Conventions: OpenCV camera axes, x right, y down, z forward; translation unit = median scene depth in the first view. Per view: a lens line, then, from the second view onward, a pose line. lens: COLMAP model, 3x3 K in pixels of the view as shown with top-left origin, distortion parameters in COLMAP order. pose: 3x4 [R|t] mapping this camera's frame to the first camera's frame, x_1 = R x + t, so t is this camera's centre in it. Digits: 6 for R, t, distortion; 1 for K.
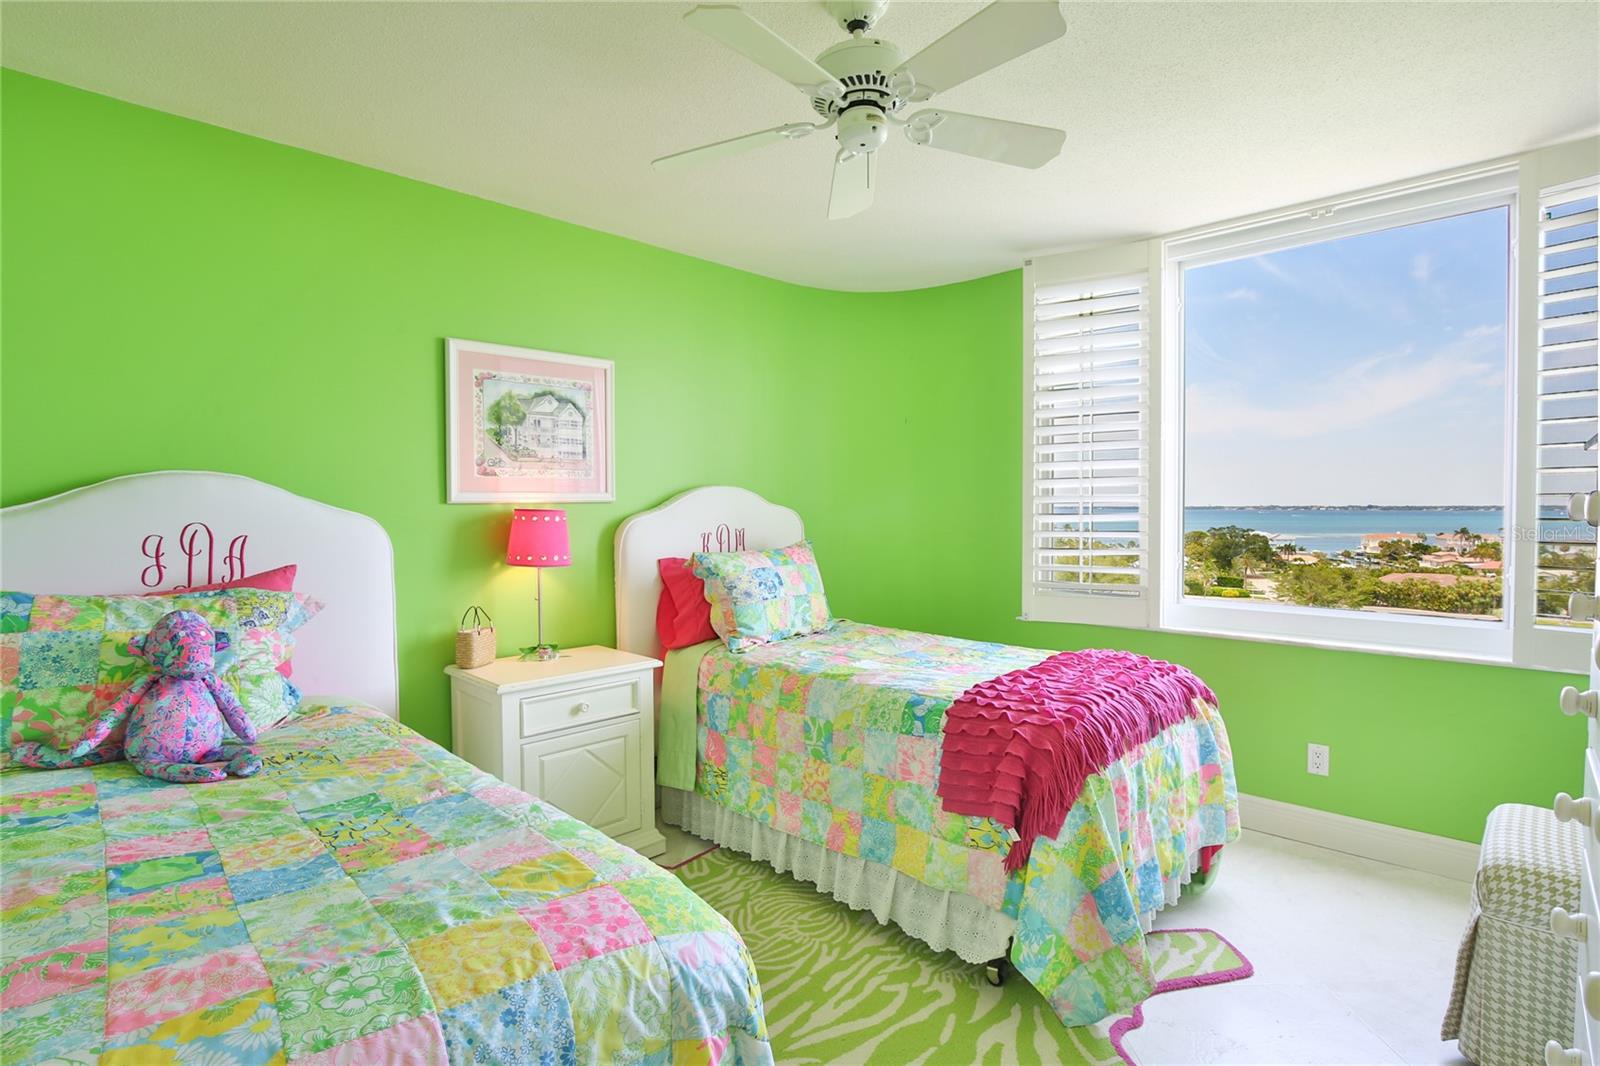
lens RADIAL K [[770.6, 0, 813.1], [0, 770.6, 530.5], [0, 0, 1]] dist [-0.019985, 0.001149]
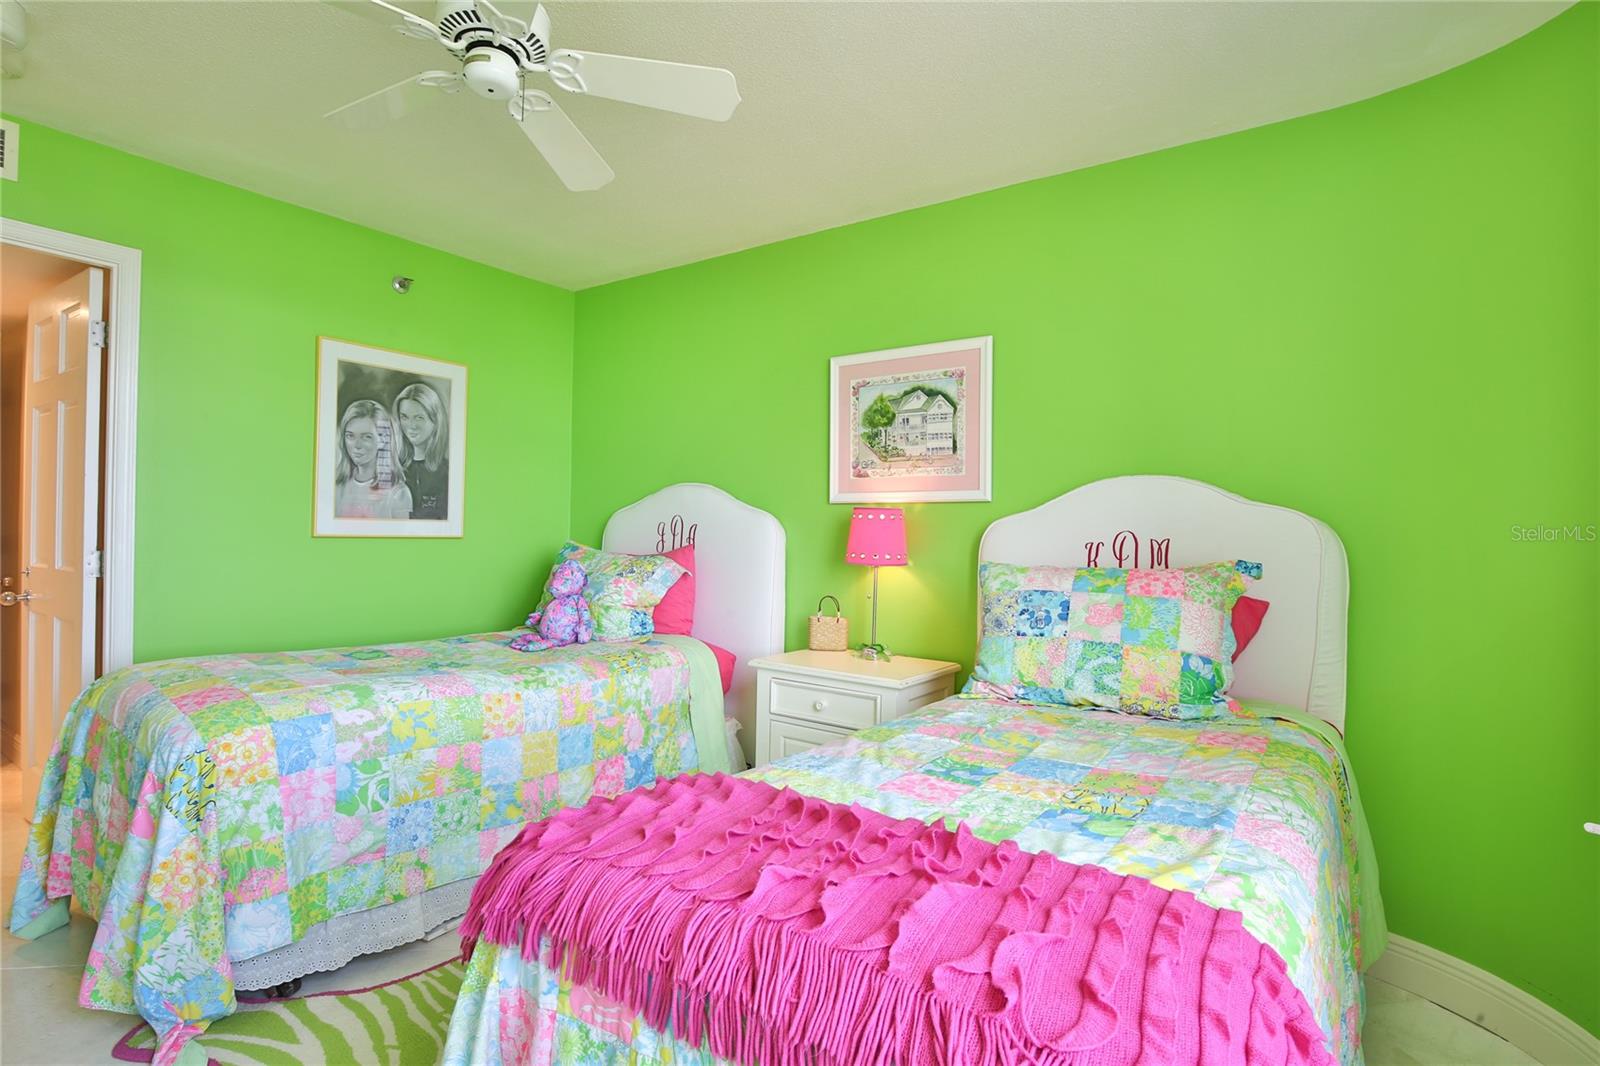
lens RADIAL K [[770.6, 0, 813.1], [0, 770.6, 530.5], [0, 0, 1]] dist [-0.019985, 0.001149]
pose [[0.177005, 0.005948, -0.984192, 0.591920], [-0.051368, 0.998675, -0.003203, 0.009094], [0.982868, 0.051123, 0.177076, 0.717236]]
